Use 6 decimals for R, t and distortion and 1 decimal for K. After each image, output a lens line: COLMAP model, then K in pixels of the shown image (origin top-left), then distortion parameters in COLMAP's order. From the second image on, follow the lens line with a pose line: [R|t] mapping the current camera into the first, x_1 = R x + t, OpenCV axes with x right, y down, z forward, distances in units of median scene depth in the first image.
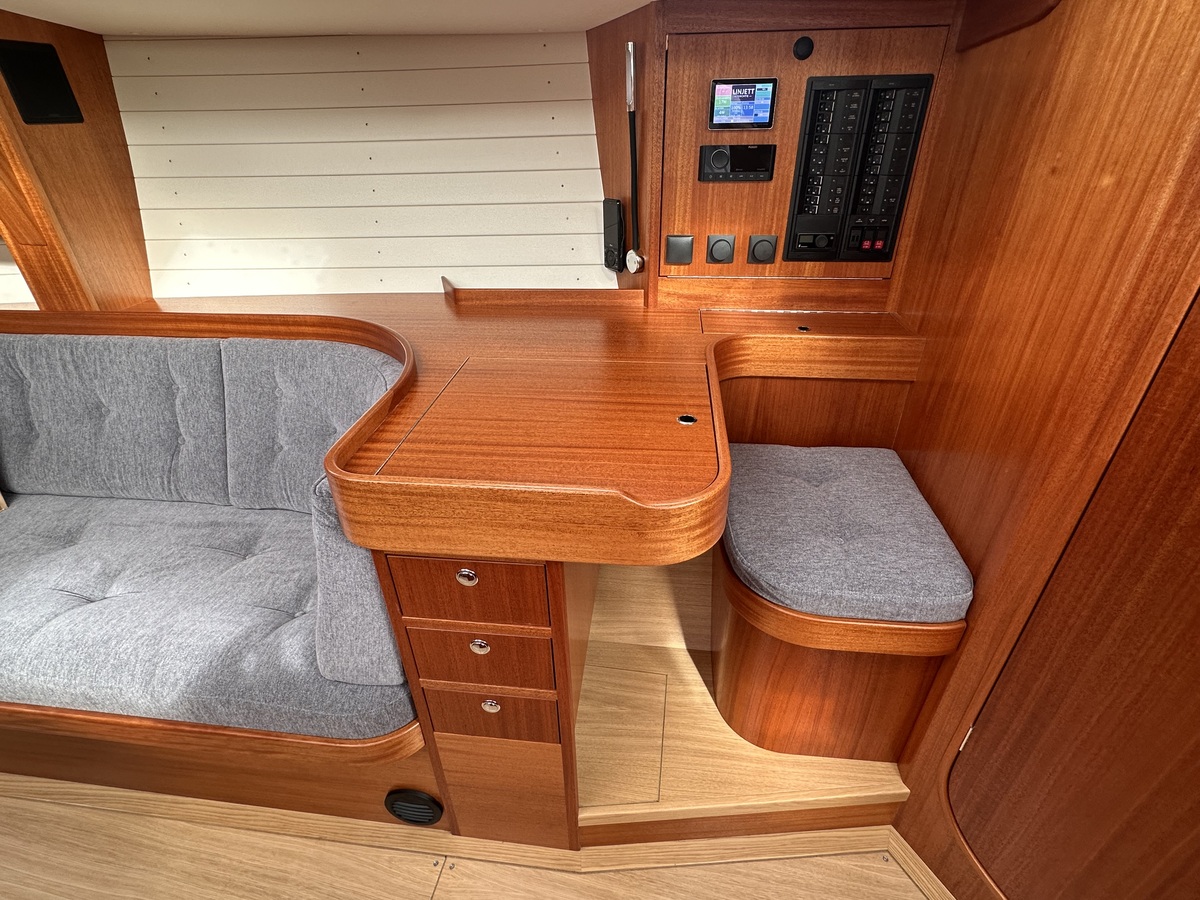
lens RADIAL K [[585.7, 0, 600.0], [0, 585.7, 450.0], [0, 0, 1]] dist [-0.001196, 0.000140]
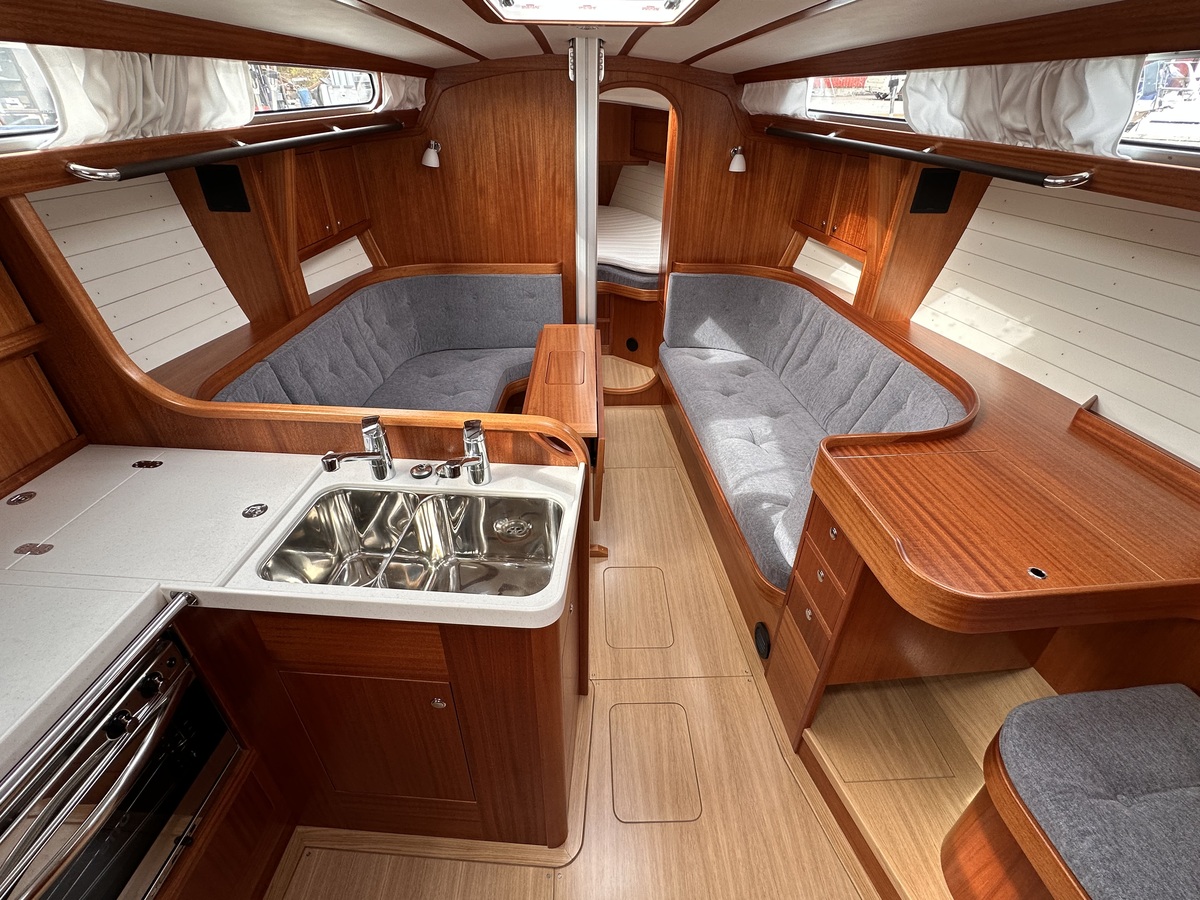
lens RADIAL K [[553.9, 0, 600.0], [0, 553.9, 450.0], [0, 0, 1]] dist [-0.000381, 0.000246]
pose [[0.213702, 0.539992, -0.814089, 0.499141], [-0.517922, 0.769209, 0.374265, -0.138690], [0.828305, 0.341653, 0.444055, -0.236253]]
